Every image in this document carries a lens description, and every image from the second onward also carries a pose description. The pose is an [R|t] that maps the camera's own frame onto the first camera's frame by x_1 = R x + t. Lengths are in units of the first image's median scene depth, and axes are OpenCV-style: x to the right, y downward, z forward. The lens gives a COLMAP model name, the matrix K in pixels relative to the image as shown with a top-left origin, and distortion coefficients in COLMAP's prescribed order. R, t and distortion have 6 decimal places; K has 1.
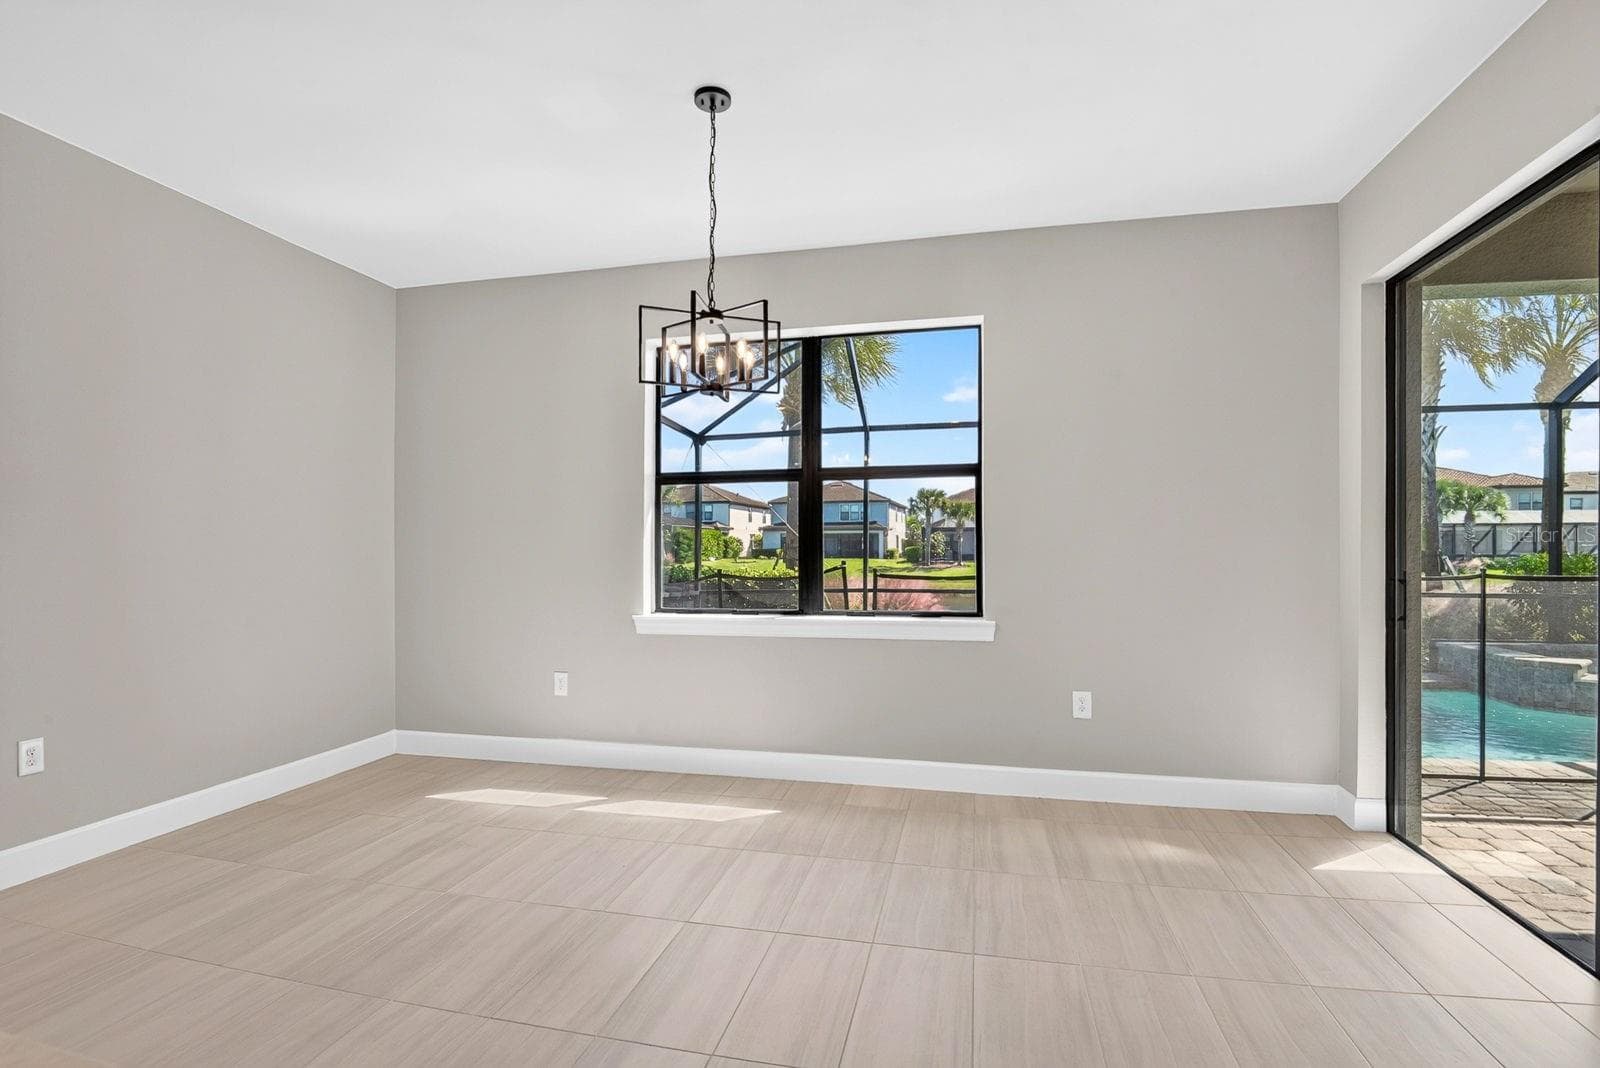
lens RADIAL K [[736.9, 0, 808.2], [0, 736.9, 539.5], [0, 0, 1]] dist [-0.001312, -0.000063]
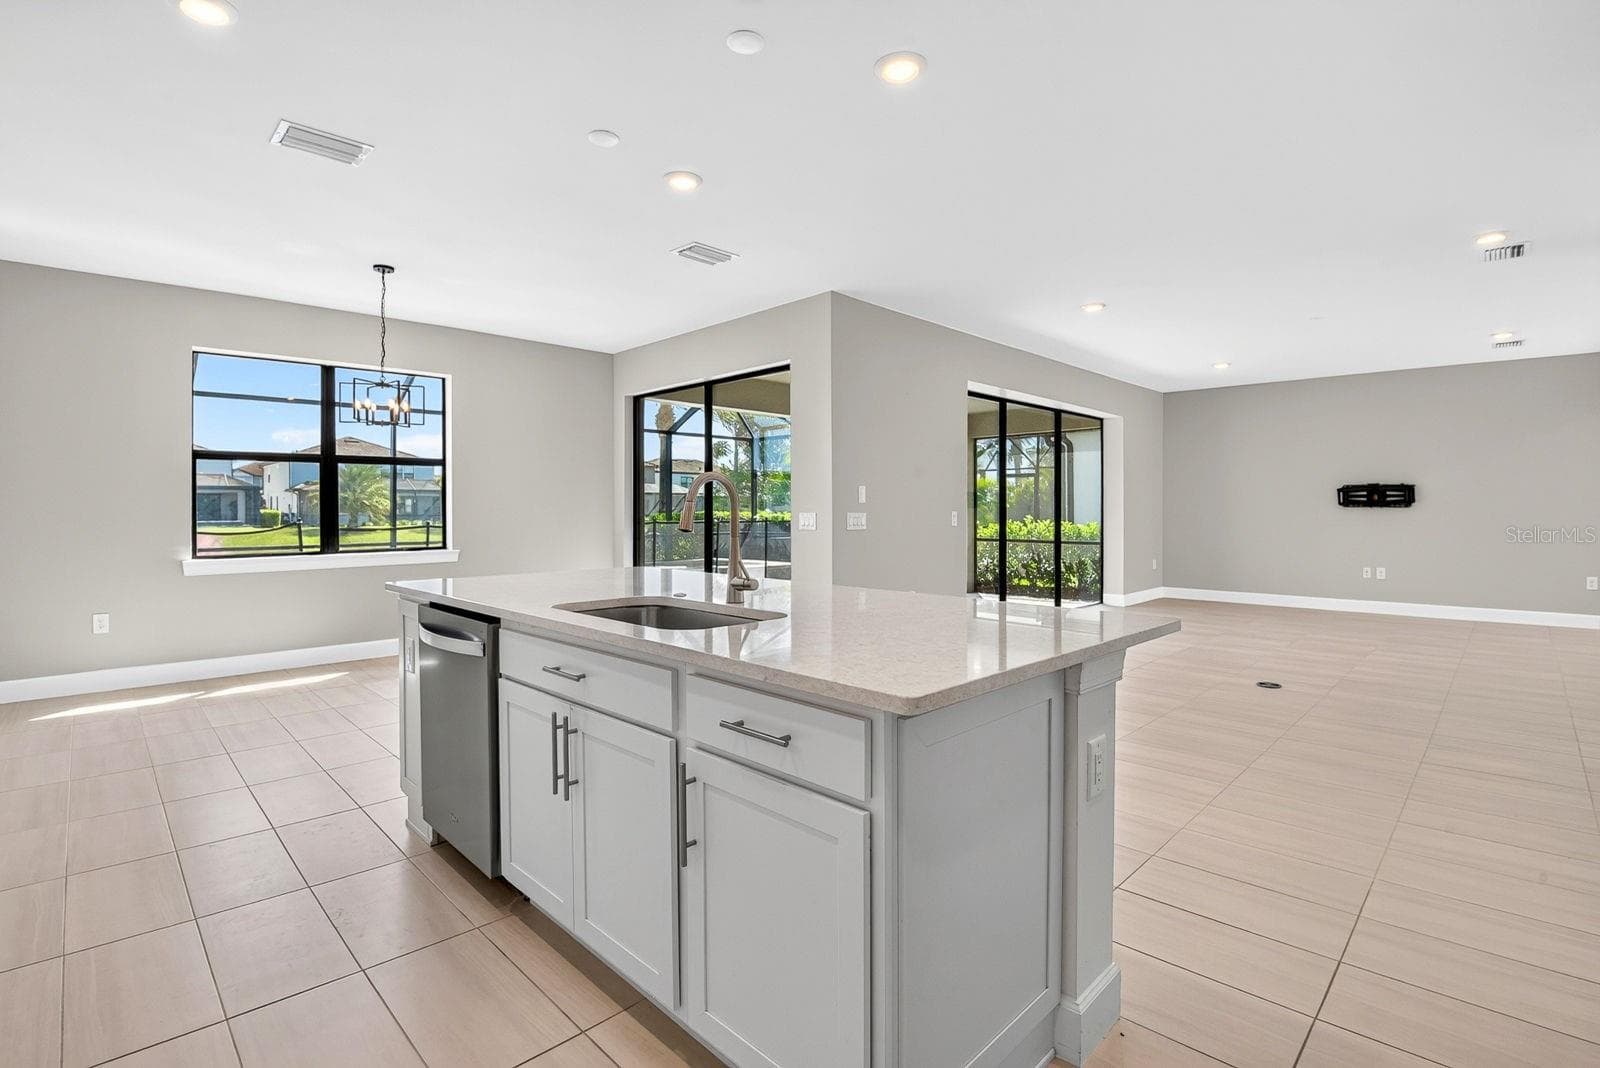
lens RADIAL K [[748.5, 0, 829.9], [0, 748.5, 526.6], [0, 0, 1]] dist [-0.025651, -0.000116]
pose [[0.512324, -0.018601, 0.858591, -0.759658], [-0.004068, 0.999702, 0.024086, 0.007700], [-0.858782, -0.015833, 0.512096, -0.619180]]
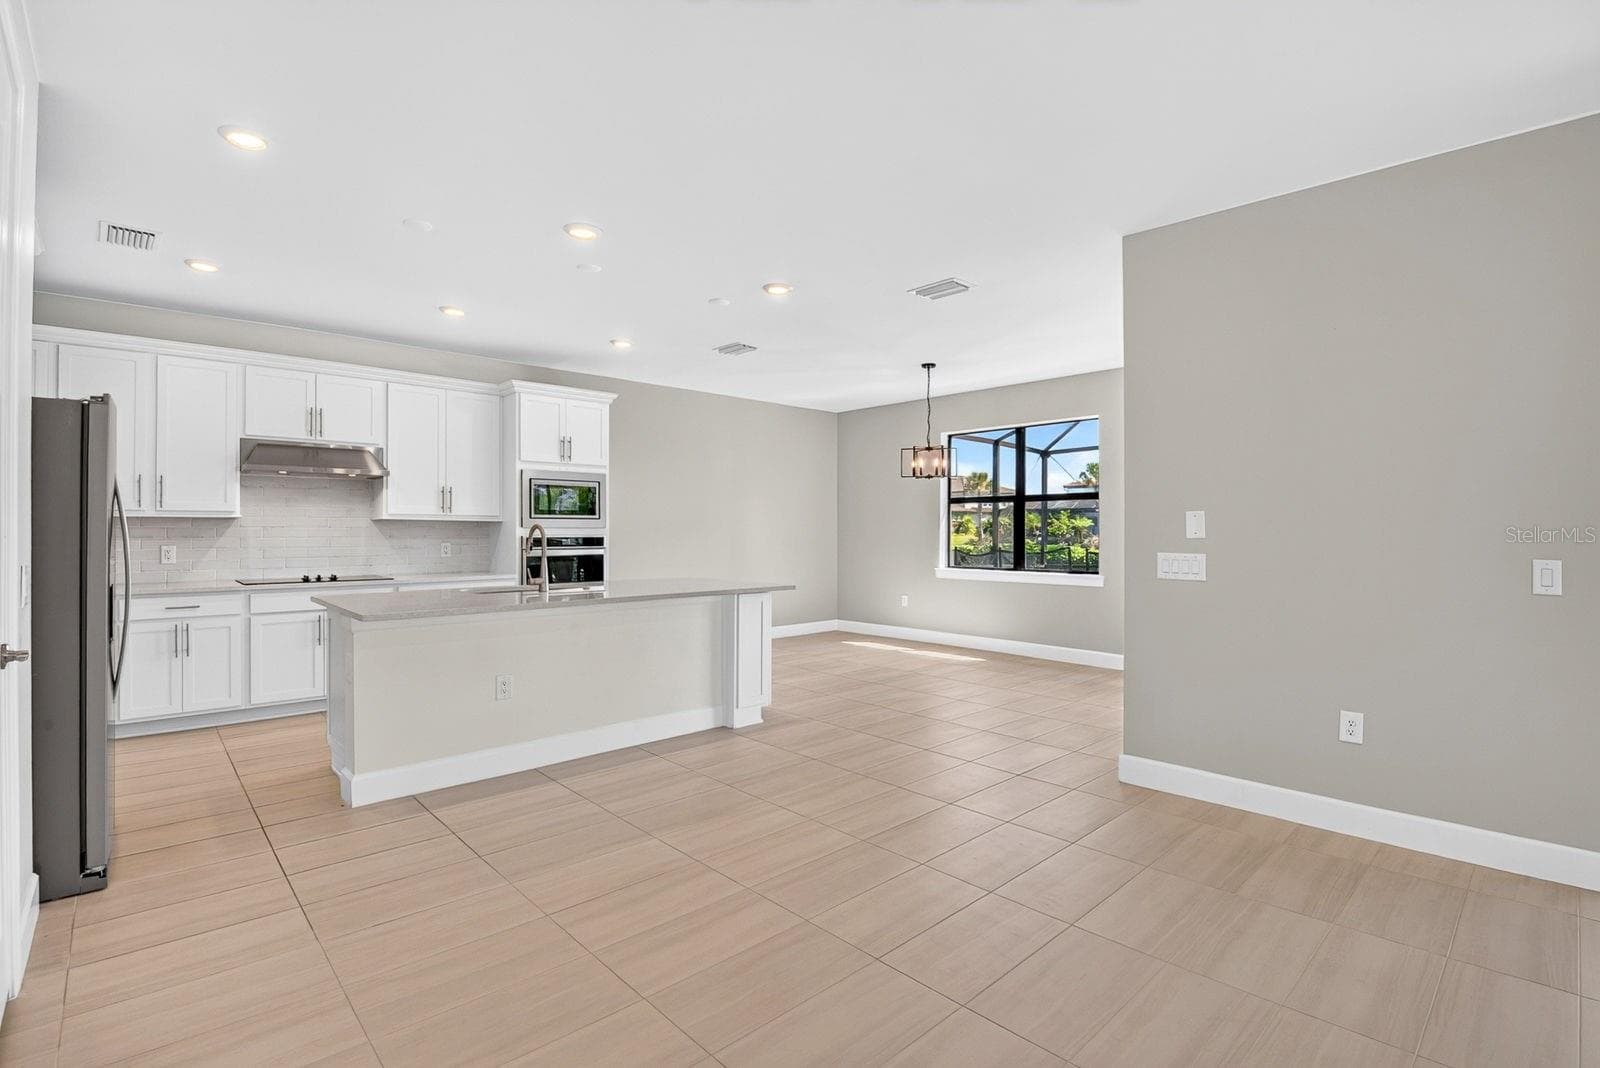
lens RADIAL K [[748.5, 0, 829.9], [0, 748.5, 526.6], [0, 0, 1]] dist [-0.025651, -0.000116]
pose [[0.842333, 0.005286, -0.538932, 0.636553], [-0.003732, 0.999985, 0.003976, -0.019694], [0.538945, -0.001338, 0.842340, -0.910278]]
